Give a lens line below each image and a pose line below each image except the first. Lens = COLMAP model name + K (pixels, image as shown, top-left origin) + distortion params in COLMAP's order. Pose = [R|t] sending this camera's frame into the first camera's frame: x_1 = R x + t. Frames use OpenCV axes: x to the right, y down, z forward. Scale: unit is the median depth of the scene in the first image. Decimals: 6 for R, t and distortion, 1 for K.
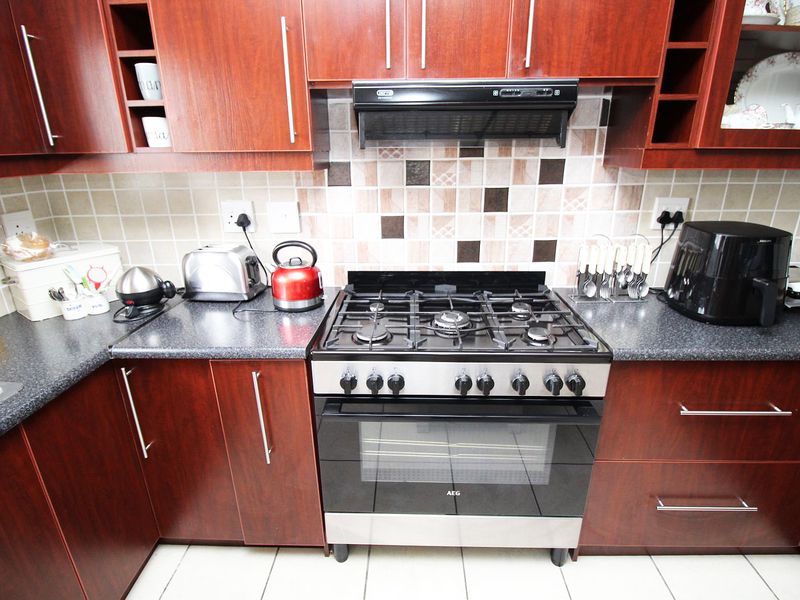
lens RADIAL K [[421.6, 0, 401.9], [0, 421.6, 296.0], [0, 0, 1]] dist [-0.002335, -0.012352]
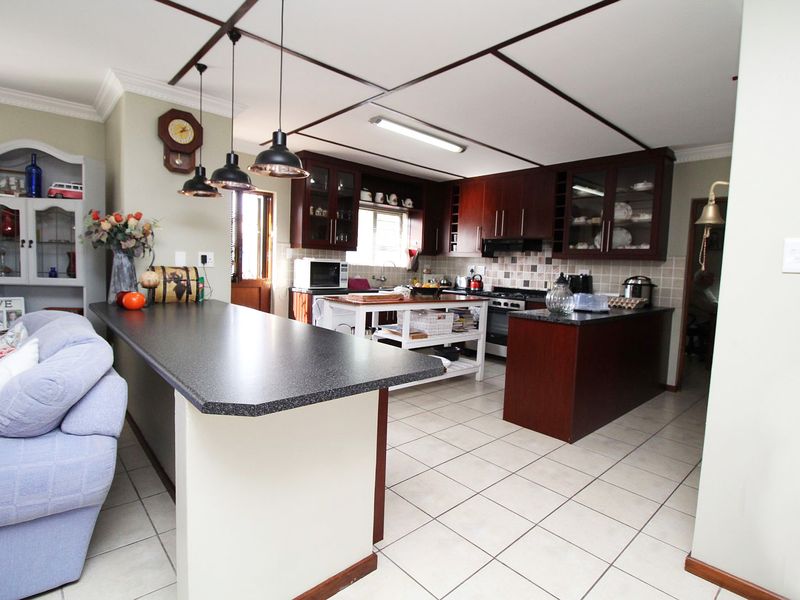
lens RADIAL K [[421.6, 0, 395.2], [0, 421.6, 300.9], [0, 0, 1]] dist [-0.002335, -0.012352]
pose [[0.690895, 0.100781, -0.715896, 1.915400], [-0.285473, 0.947797, -0.142076, 0.826299], [0.664206, 0.302529, 0.683599, -1.996874]]
